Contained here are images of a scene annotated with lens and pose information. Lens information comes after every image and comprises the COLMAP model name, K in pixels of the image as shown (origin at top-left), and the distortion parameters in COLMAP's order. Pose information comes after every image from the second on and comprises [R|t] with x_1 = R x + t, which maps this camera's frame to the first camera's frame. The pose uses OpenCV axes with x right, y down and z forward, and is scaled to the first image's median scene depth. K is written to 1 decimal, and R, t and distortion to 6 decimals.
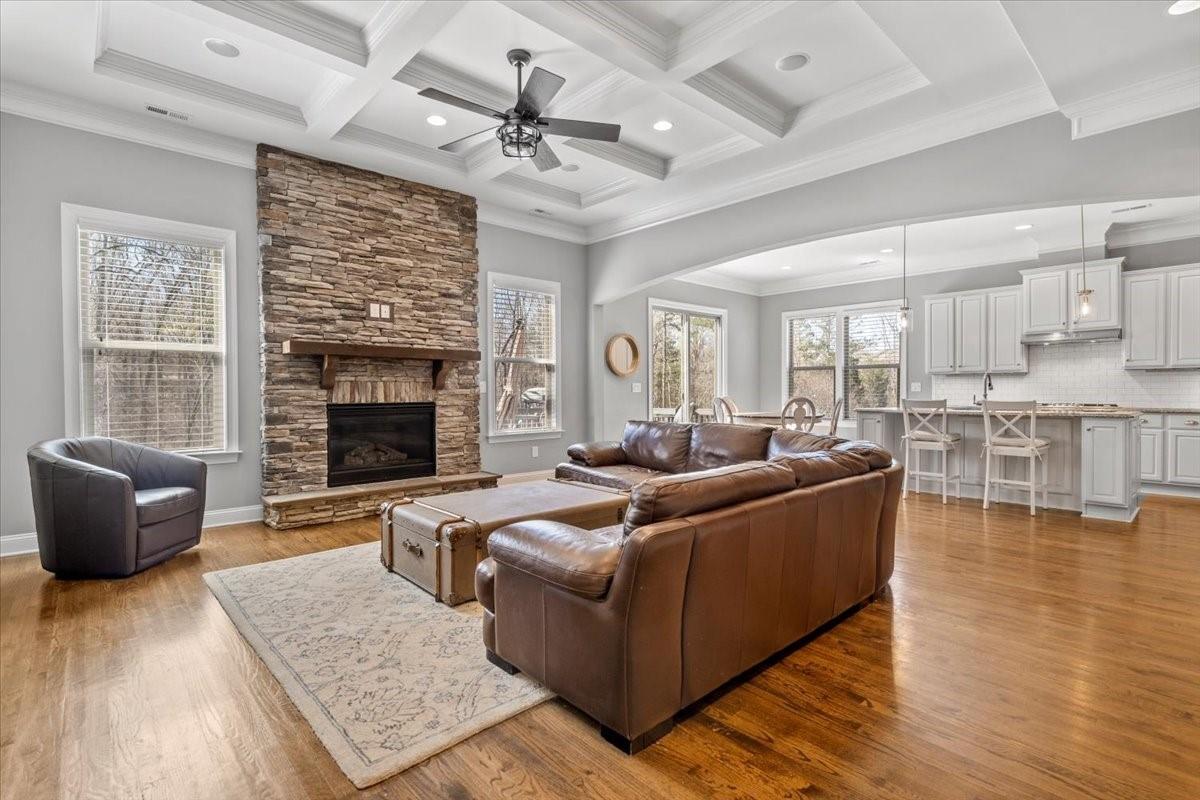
lens RADIAL K [[549.0, 0, 617.0], [0, 549.0, 396.2], [0, 0, 1]] dist [-0.004586, 0.002080]
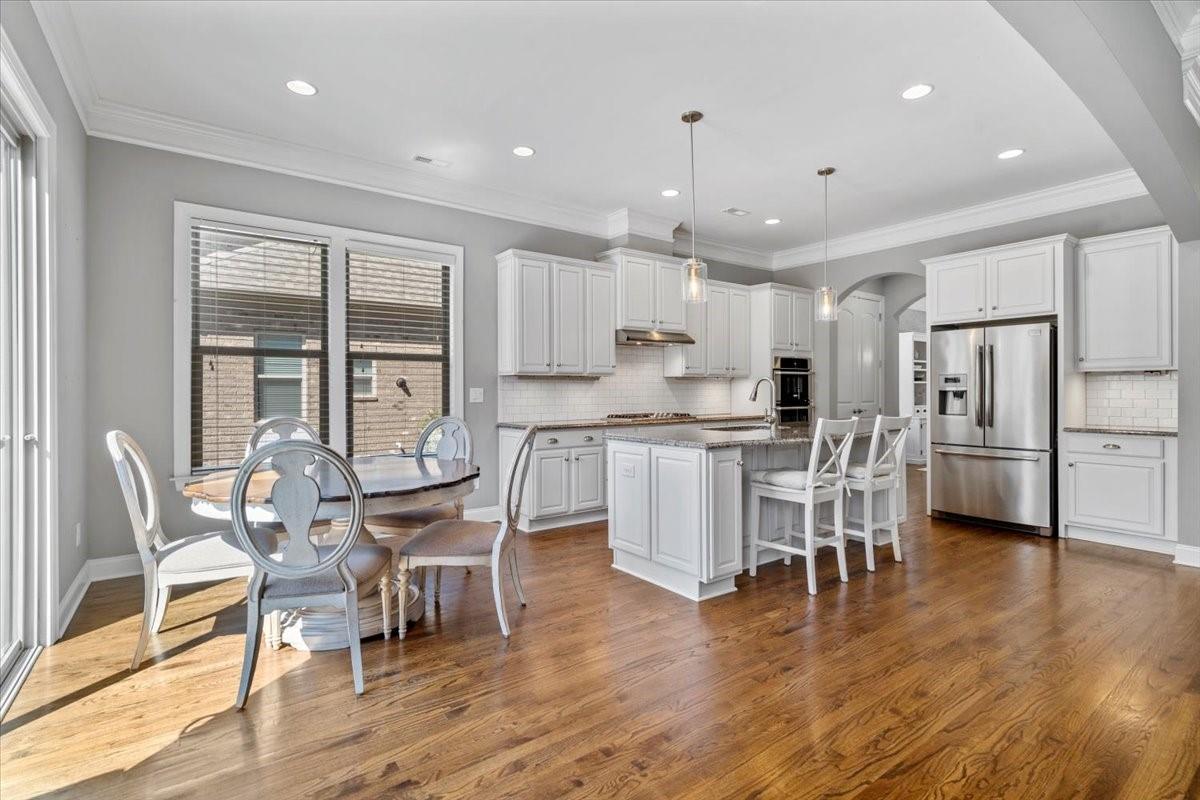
lens RADIAL K [[549.0, 0, 610.0], [0, 549.0, 394.7], [0, 0, 1]] dist [-0.004586, 0.002080]
pose [[0.113480, -0.003787, 0.993533, -0.053060], [0.016756, 0.999858, 0.001897, -0.020673], [-0.993399, 0.016432, 0.113527, 1.003423]]
